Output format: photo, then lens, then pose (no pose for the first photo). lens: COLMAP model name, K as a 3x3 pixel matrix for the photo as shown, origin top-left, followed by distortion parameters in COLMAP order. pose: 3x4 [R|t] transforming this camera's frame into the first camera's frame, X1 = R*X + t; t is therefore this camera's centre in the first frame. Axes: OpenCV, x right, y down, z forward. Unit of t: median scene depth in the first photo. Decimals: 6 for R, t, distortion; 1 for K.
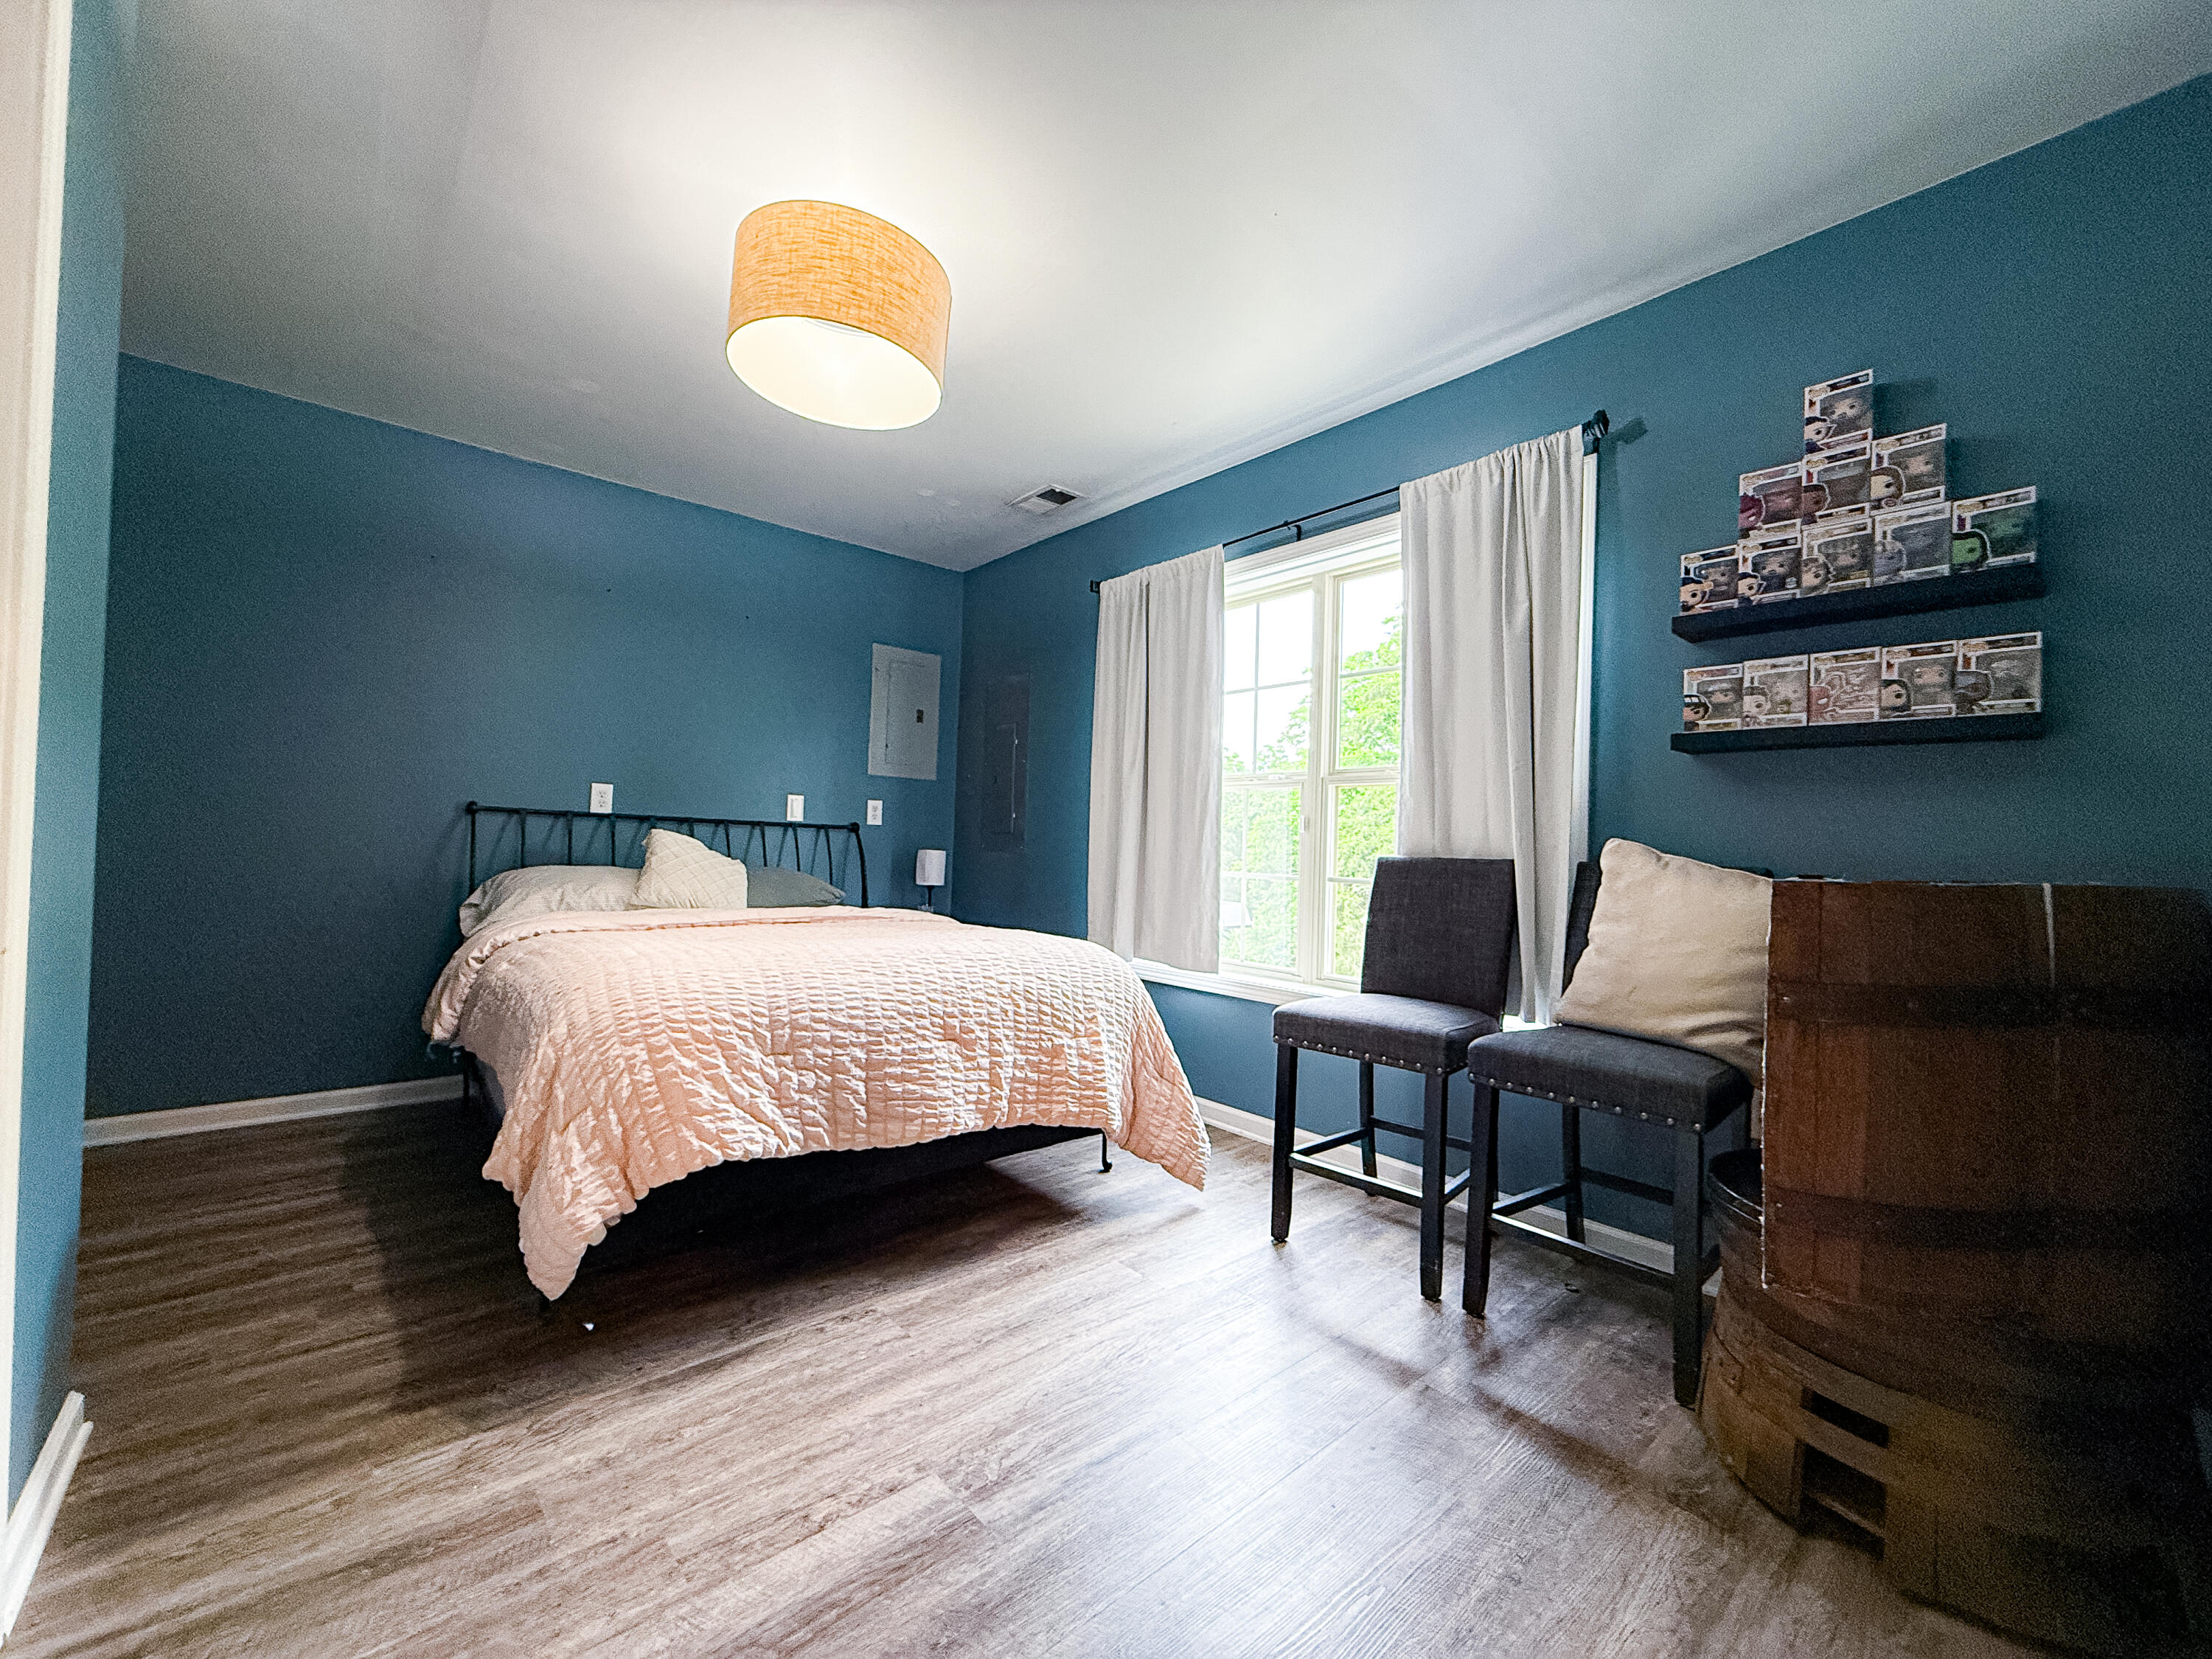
lens RADIAL K [[873.3, 0, 1104.0], [0, 873.3, 832.7], [0, 0, 1]] dist [0.001389, -0.000016]
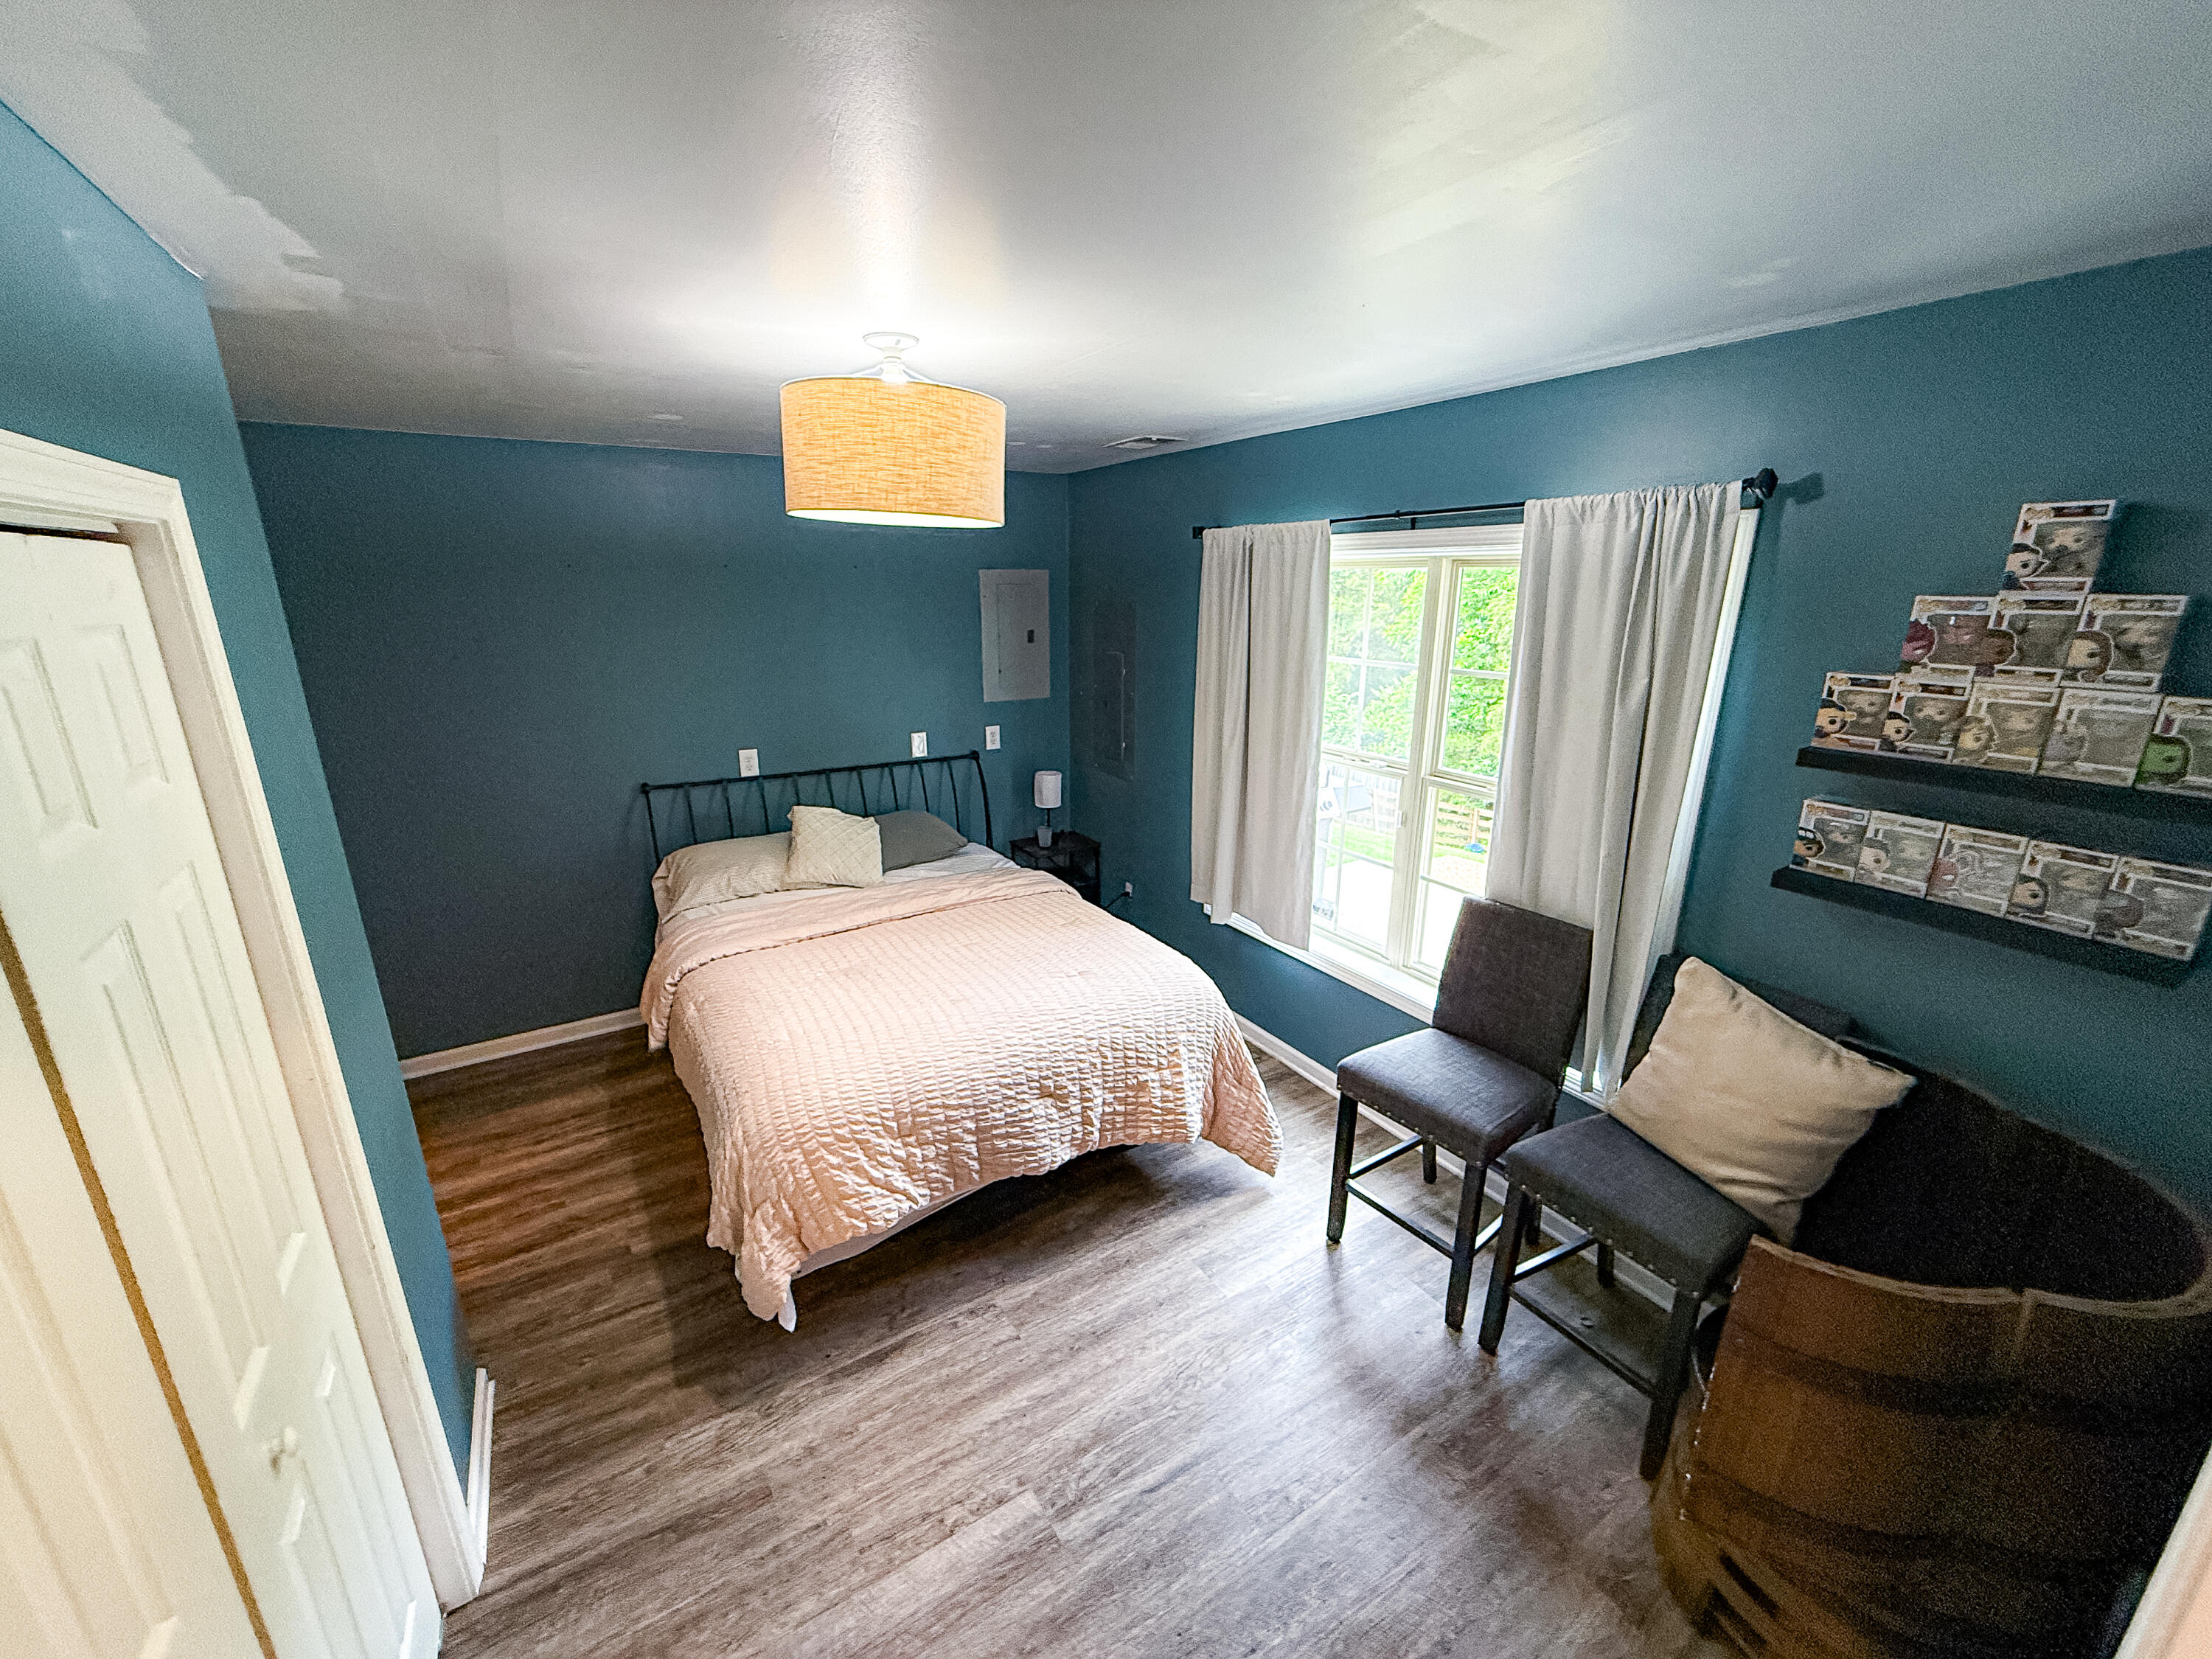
lens RADIAL K [[873.3, 0, 1105.8], [0, 873.3, 830.2], [0, 0, 1]] dist [0.001389, -0.000016]
pose [[0.986443, 0.015750, -0.163348, 0.095449], [0.032464, 0.956983, 0.288321, -0.470990], [0.160863, -0.289715, 0.943498, 0.006586]]
